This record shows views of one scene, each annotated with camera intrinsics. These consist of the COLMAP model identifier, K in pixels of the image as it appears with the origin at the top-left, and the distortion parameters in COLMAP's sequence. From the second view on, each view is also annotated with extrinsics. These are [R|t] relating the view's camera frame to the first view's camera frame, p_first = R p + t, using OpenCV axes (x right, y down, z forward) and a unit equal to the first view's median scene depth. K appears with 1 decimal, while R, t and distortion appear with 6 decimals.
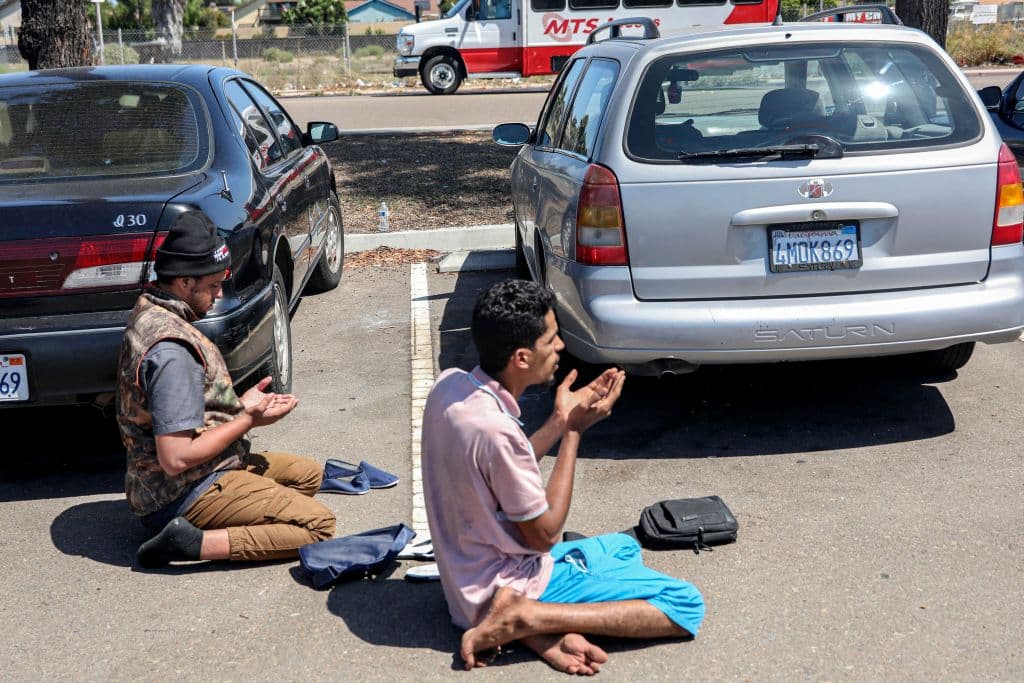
lens RADIAL K [[530.5, 0, 511.9], [0, 530.5, 311.1], [0, 0, 1]] dist [-0.001614, 0.001847]
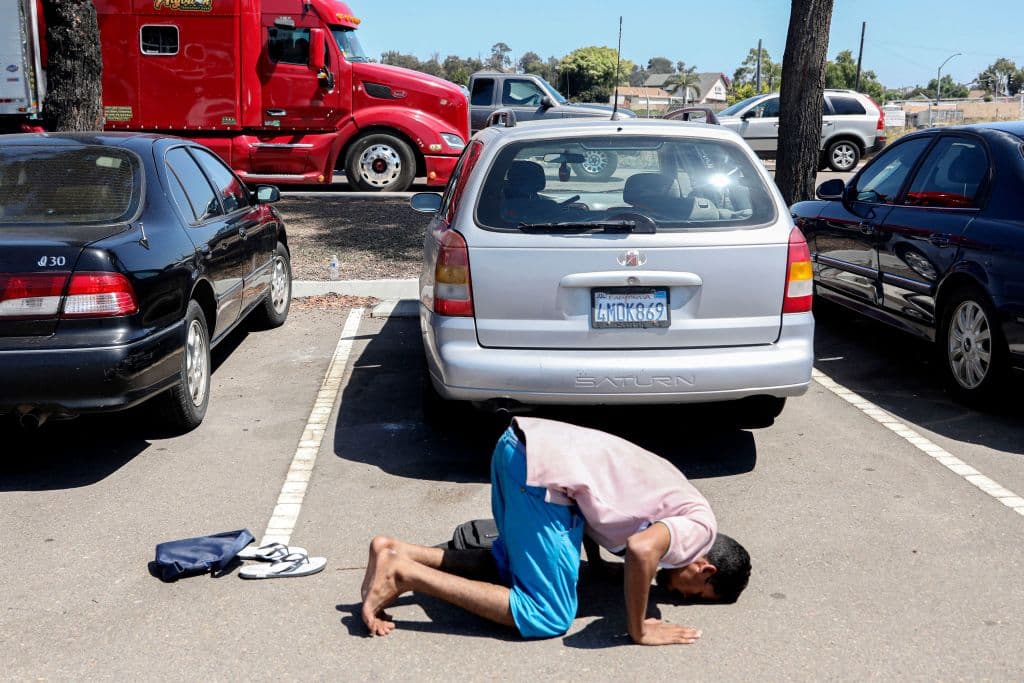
lens RADIAL K [[460.1, 0, 512.0], [0, 460.1, 341.5], [0, 0, 1]] dist [-0.008134, 0.000344]
pose [[0.999054, 0.043194, -0.004945, 0.313645], [-0.043310, 0.998707, -0.026605, -0.007959], [0.003789, 0.026794, 0.999634, -0.015043]]
